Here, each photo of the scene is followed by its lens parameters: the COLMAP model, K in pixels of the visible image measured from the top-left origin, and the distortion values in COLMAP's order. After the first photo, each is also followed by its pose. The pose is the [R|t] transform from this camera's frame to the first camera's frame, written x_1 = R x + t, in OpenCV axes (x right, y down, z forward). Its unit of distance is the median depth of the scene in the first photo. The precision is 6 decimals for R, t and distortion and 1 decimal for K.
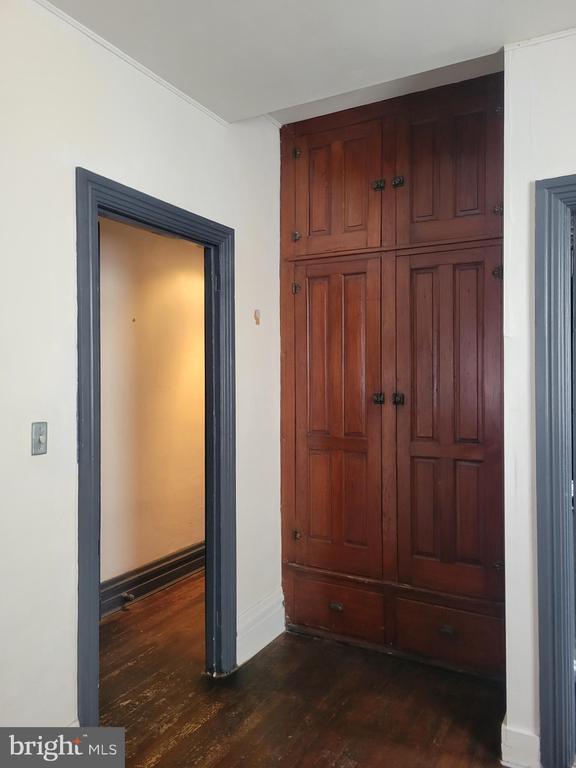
lens RADIAL K [[580.4, 0, 286.4], [0, 580.4, 378.3], [0, 0, 1]] dist [0.038631, -0.013300]
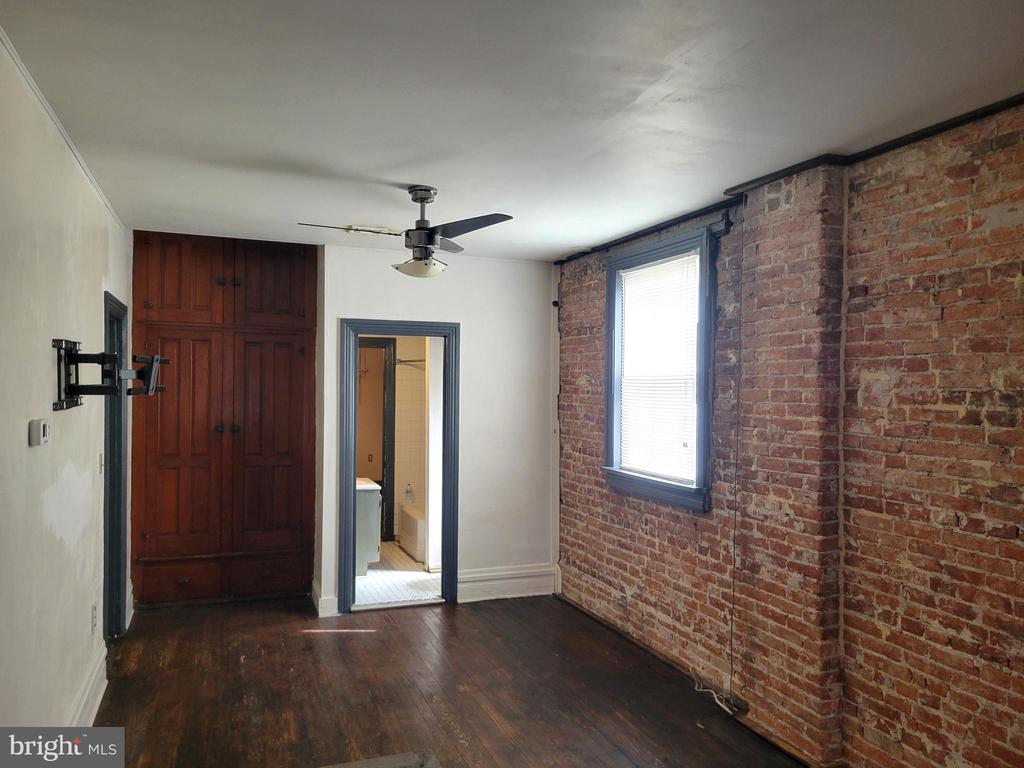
lens RADIAL K [[773.9, 0, 512.6], [0, 773.9, 385.1], [0, 0, 1]] dist [0.038631, -0.013300]
pose [[0.646328, 0.010752, 0.762984, -0.854603], [-0.014627, 0.999892, -0.001700, -0.082154], [-0.762919, -0.010062, 0.646416, -0.812567]]
